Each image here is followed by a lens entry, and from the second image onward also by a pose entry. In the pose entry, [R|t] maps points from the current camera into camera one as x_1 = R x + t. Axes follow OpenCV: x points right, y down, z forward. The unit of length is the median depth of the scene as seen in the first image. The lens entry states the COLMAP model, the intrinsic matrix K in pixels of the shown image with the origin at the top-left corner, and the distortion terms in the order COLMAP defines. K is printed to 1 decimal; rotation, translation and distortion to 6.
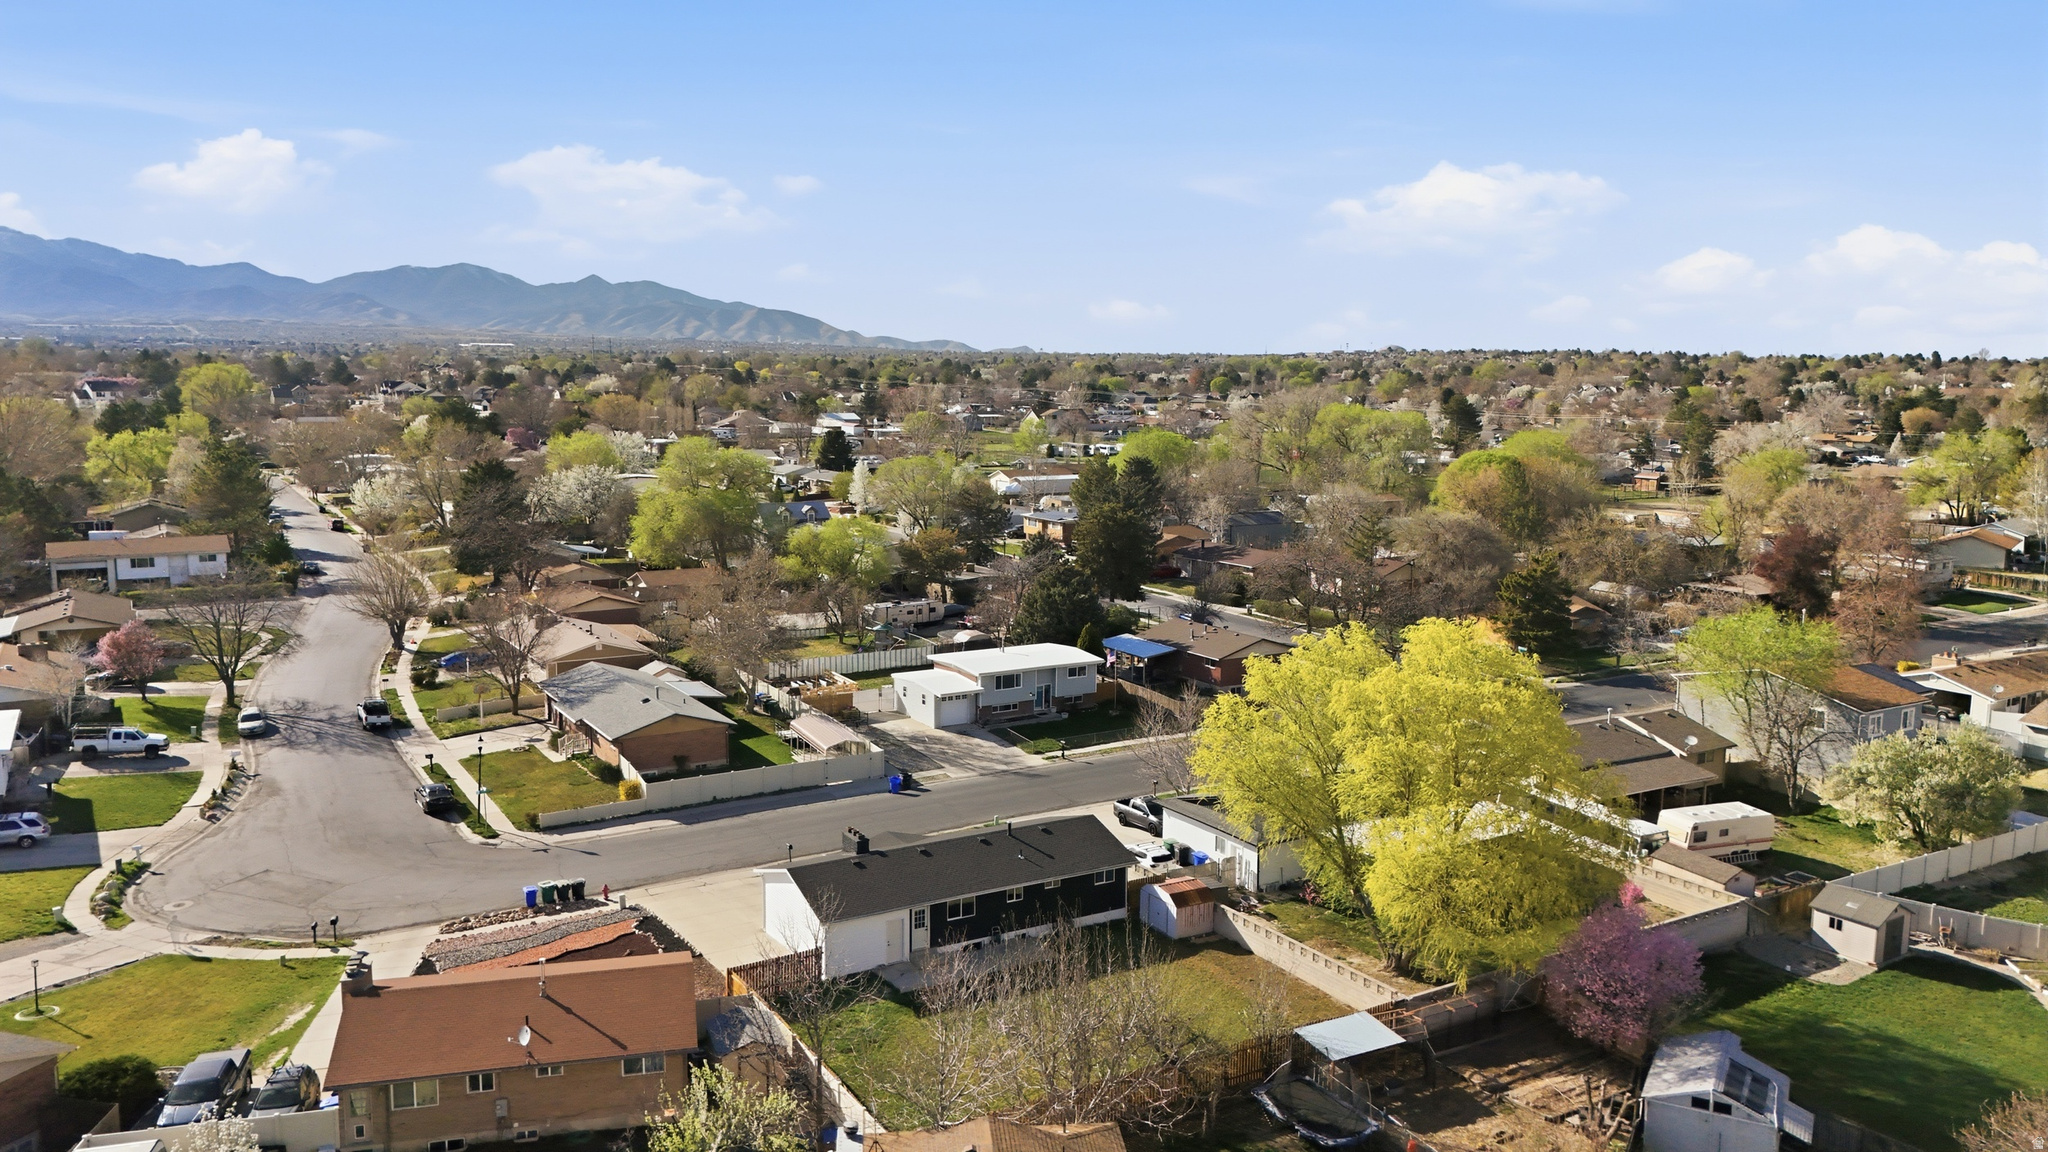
lens RADIAL K [[1508.0, 0, 1037.9], [0, 1508.0, 575.9], [0, 0, 1]] dist [0.089721, -0.093942]
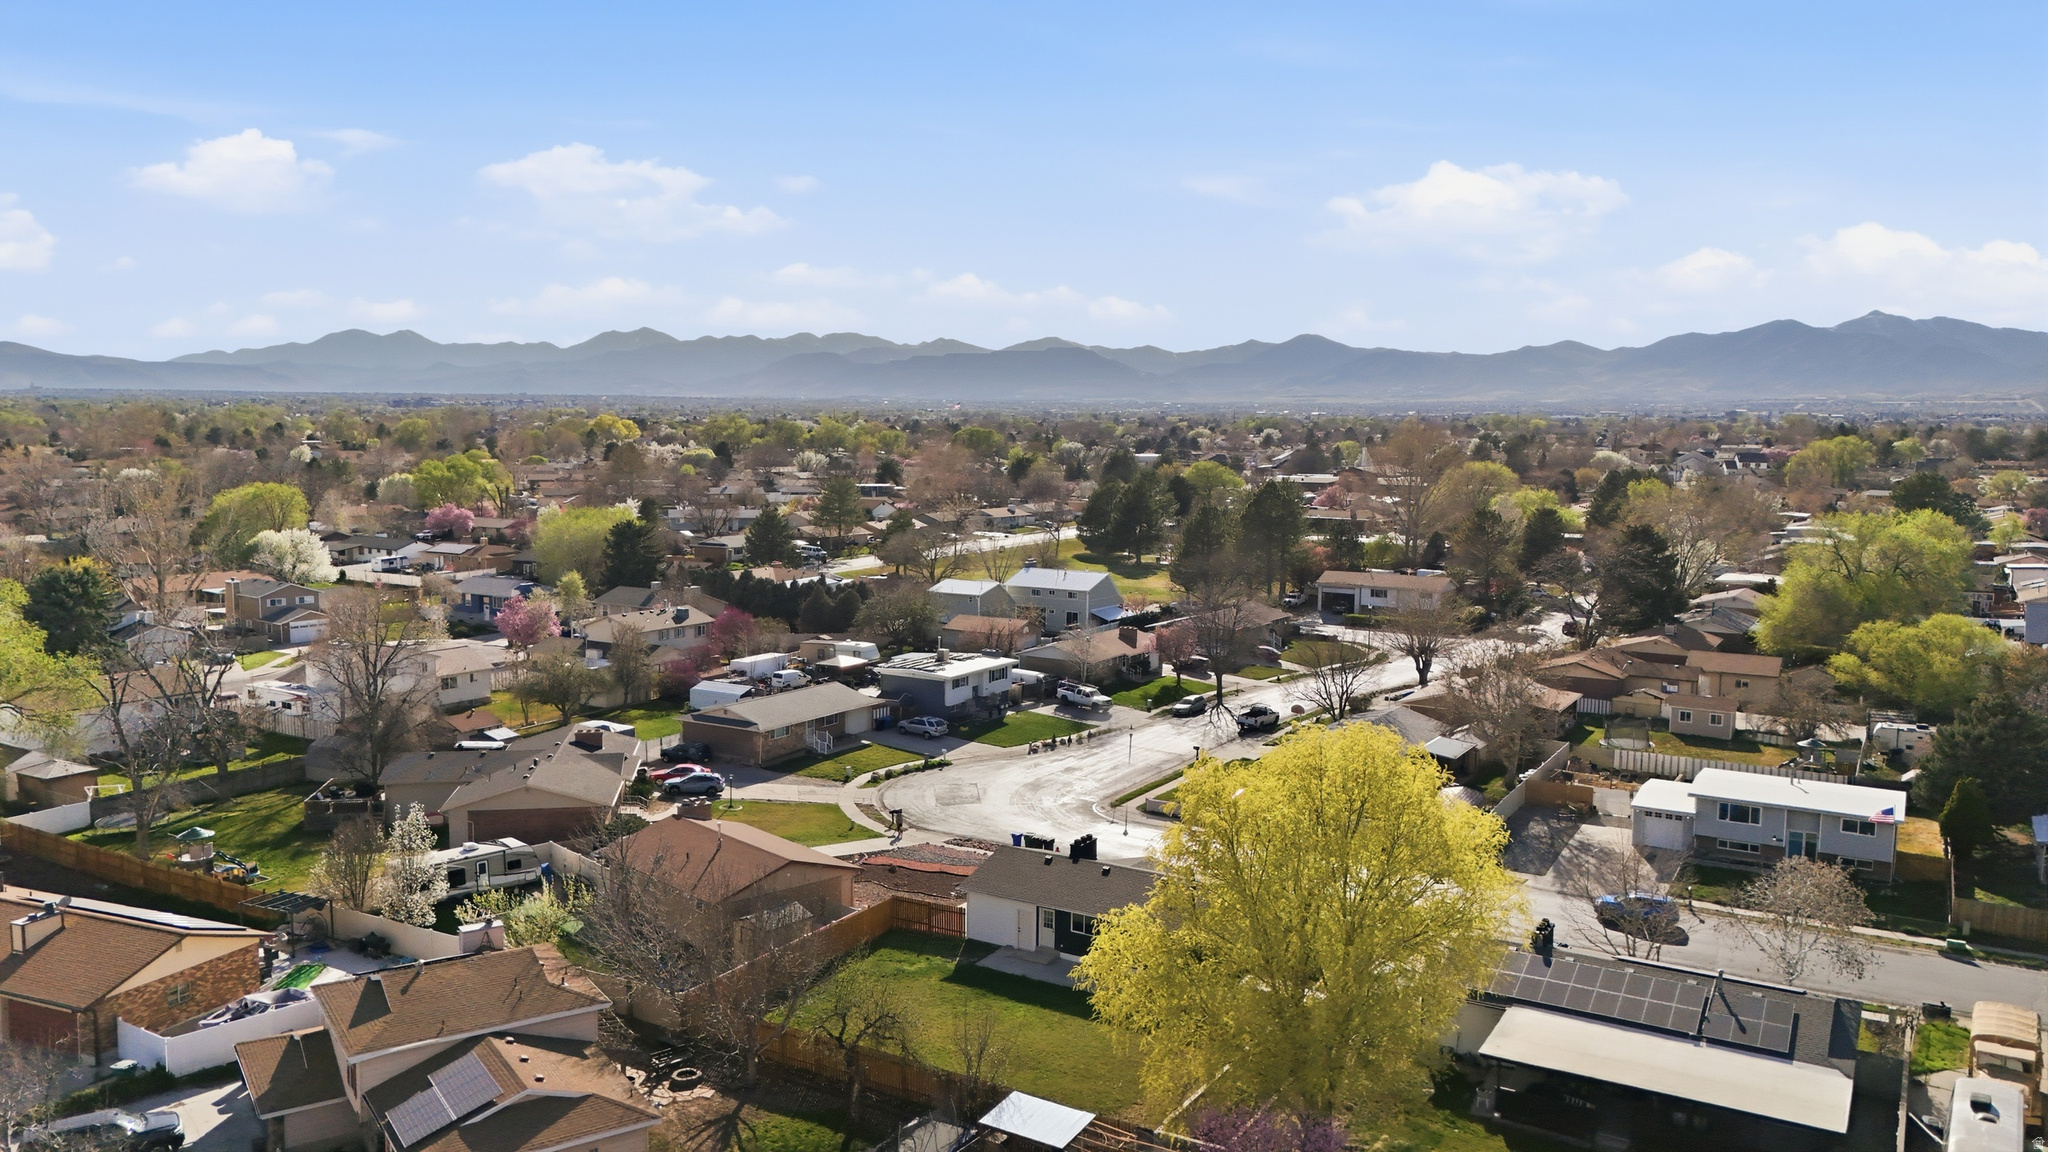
lens RADIAL K [[1508.0, 0, 1037.9], [0, 1508.0, 575.9], [0, 0, 1]] dist [0.089721, -0.093942]
pose [[0.466594, 0.086344, -0.880247, 0.519787], [-0.129062, 0.991218, 0.028818, -0.031995], [0.875005, 0.100160, 0.473640, 0.264623]]
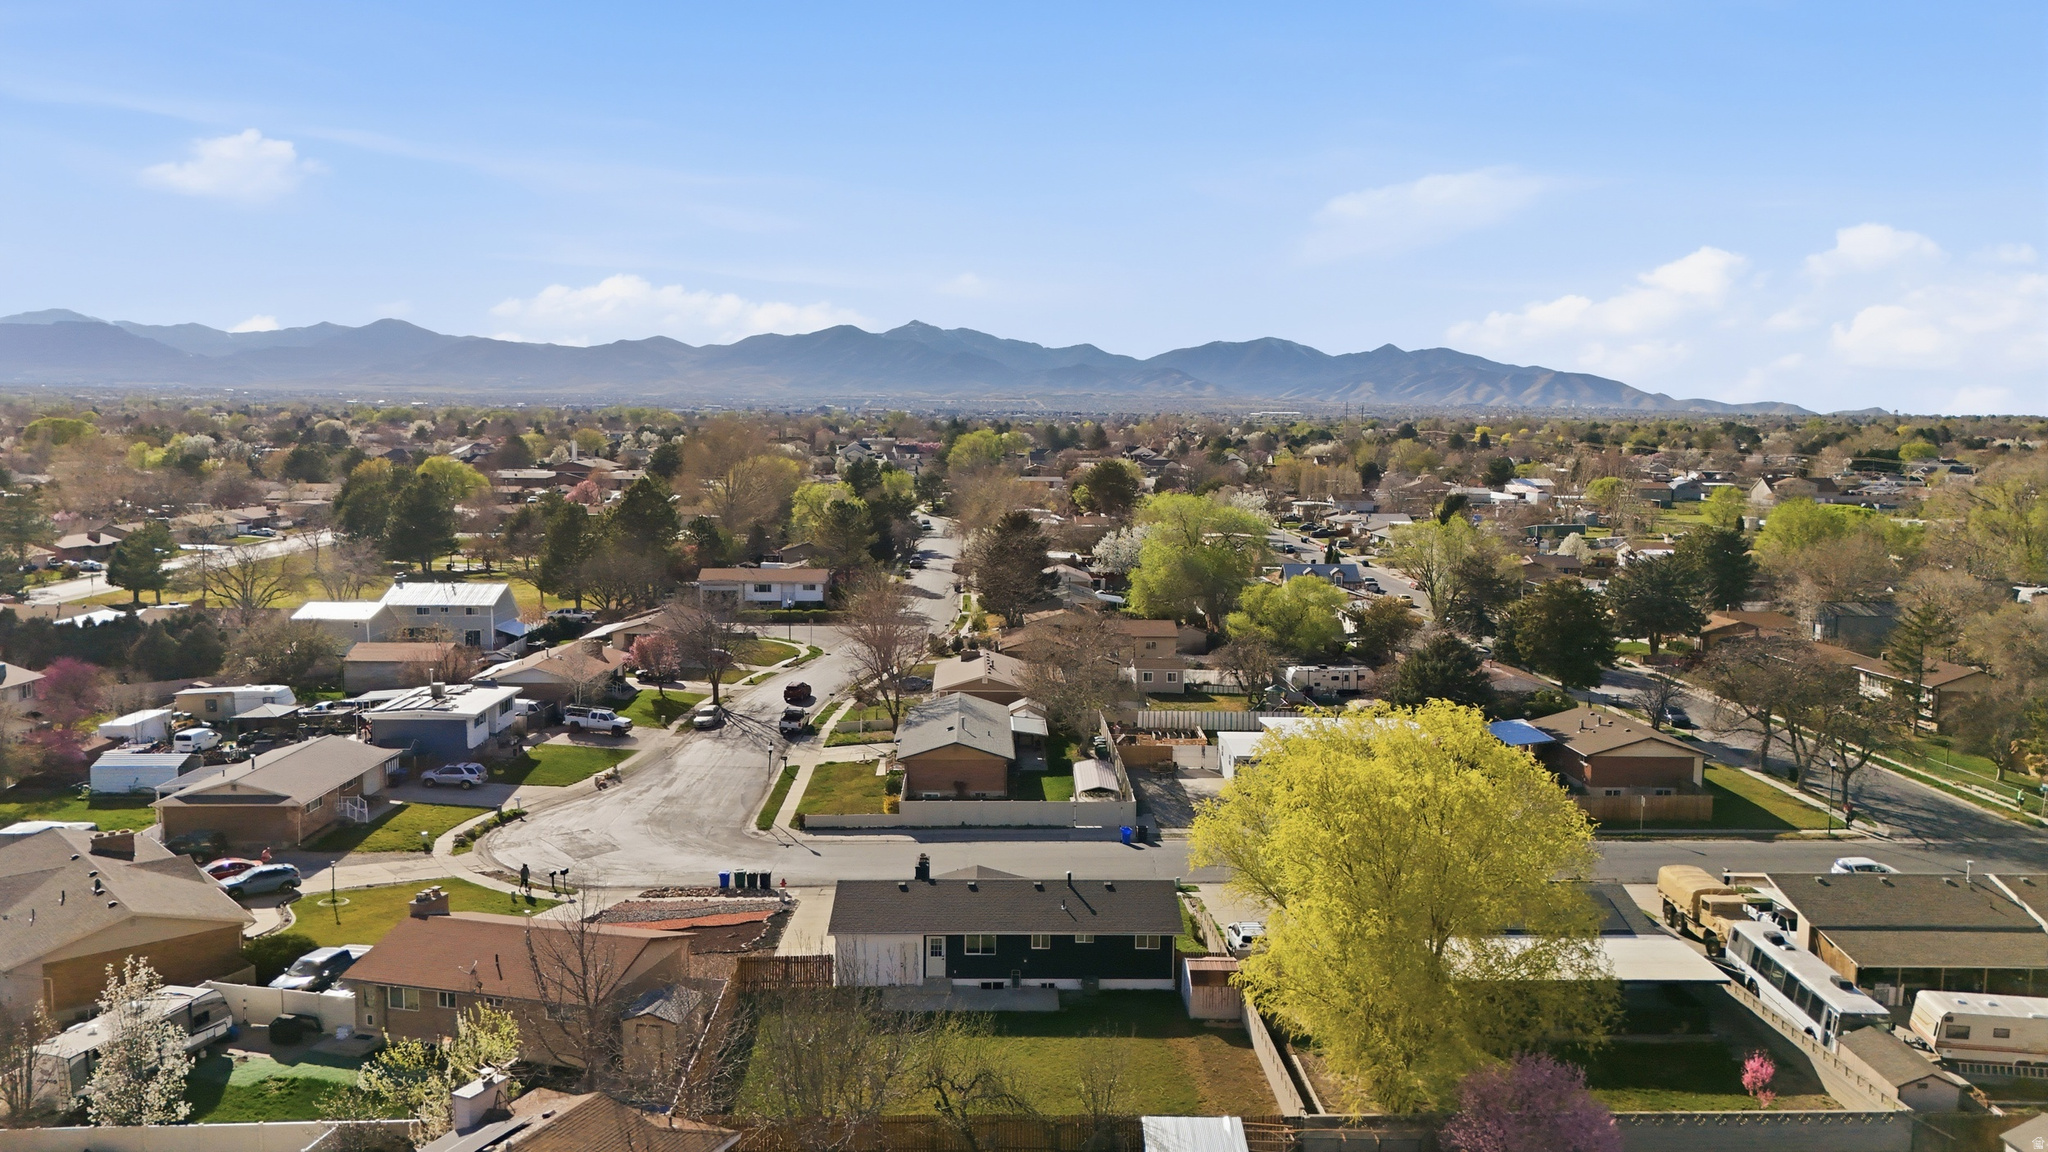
lens RADIAL K [[1508.0, 0, 1037.9], [0, 1508.0, 575.9], [0, 0, 1]] dist [0.089721, -0.093942]
pose [[0.874206, 0.049200, -0.483056, 0.284254], [-0.069974, 0.997234, -0.025065, -0.004931], [0.480487, 0.055713, 0.875230, 0.061443]]
